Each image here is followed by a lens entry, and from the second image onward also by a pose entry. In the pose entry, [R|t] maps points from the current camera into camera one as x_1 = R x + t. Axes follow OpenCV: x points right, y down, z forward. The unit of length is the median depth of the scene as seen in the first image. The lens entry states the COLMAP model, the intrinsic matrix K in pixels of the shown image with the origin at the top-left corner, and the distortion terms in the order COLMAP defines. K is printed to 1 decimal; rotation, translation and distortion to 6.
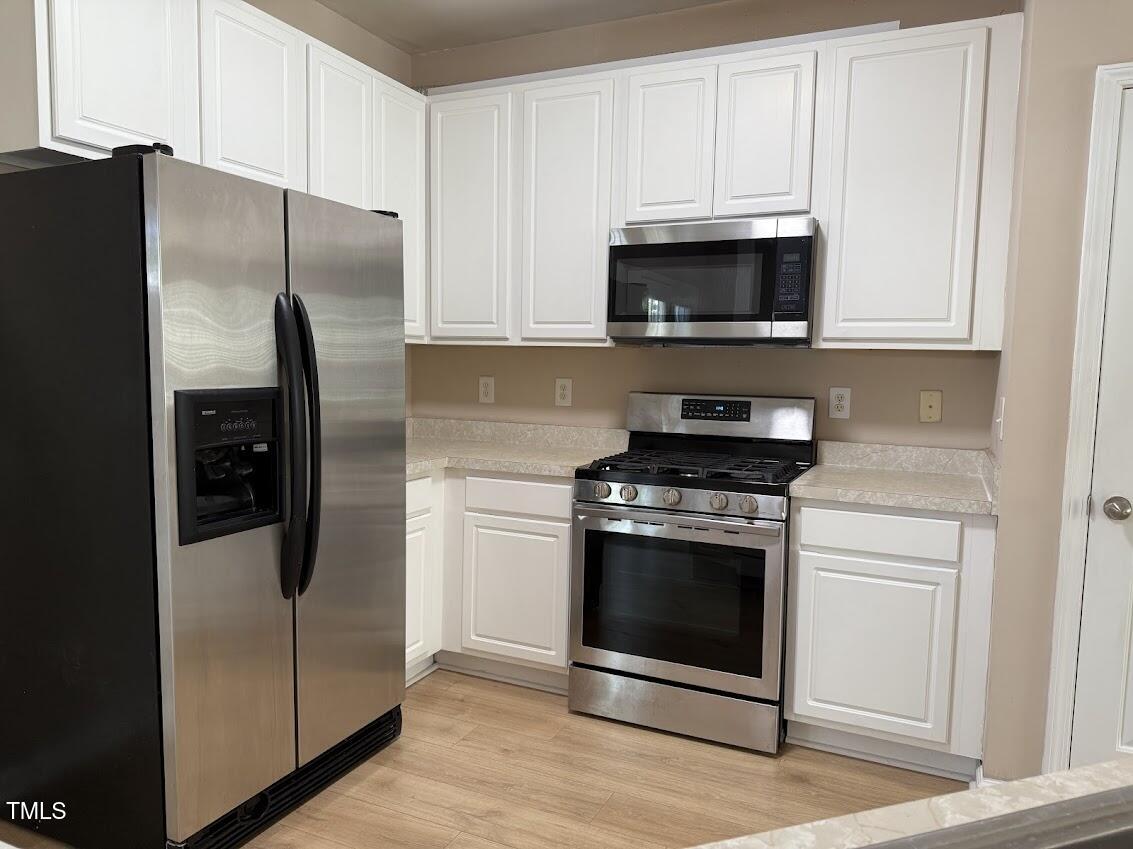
lens RADIAL K [[796.5, 0, 566.5], [0, 796.5, 424.5], [0, 0, 1]] dist [-0.001896, -0.000578]
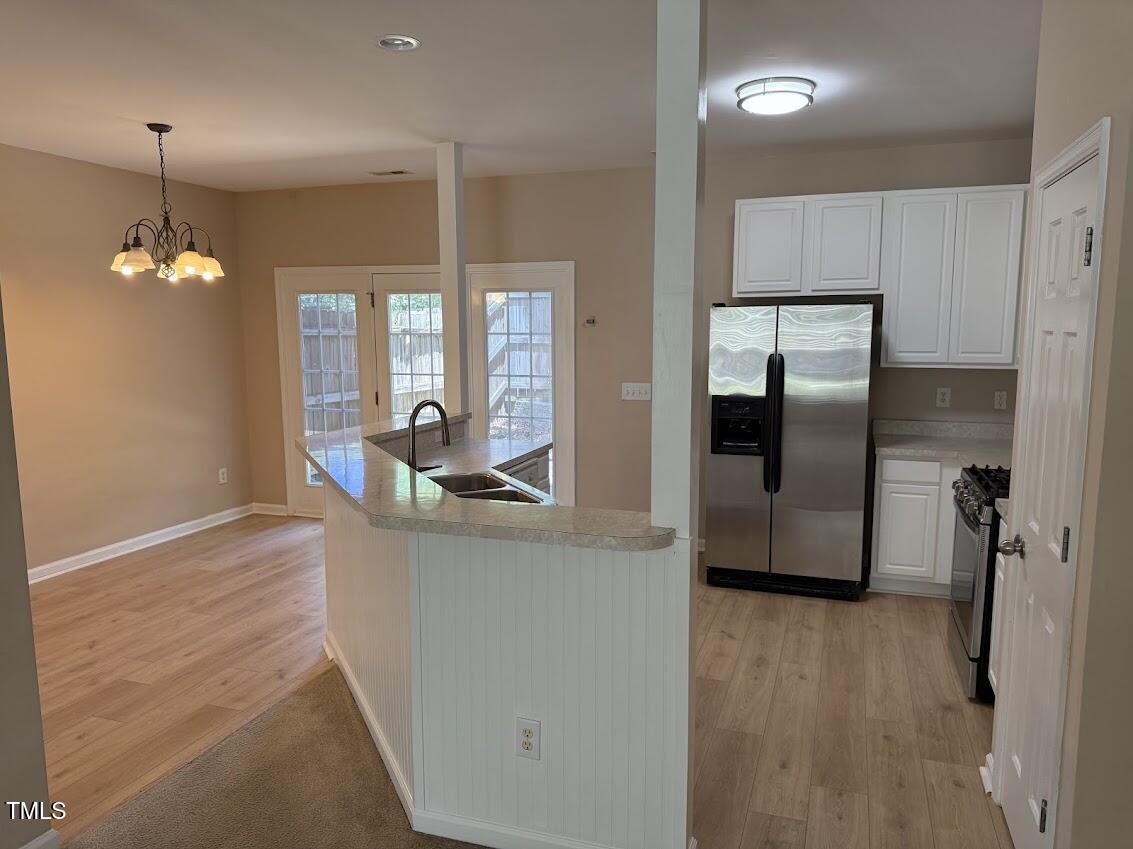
lens RADIAL K [[796.5, 0, 566.5], [0, 796.5, 424.5], [0, 0, 1]] dist [-0.001896, -0.000578]
pose [[0.110287, 0.108982, -0.987907, 1.590418], [-0.075450, 0.992020, 0.101013, -0.135900], [0.991032, 0.063397, 0.117629, 0.159184]]
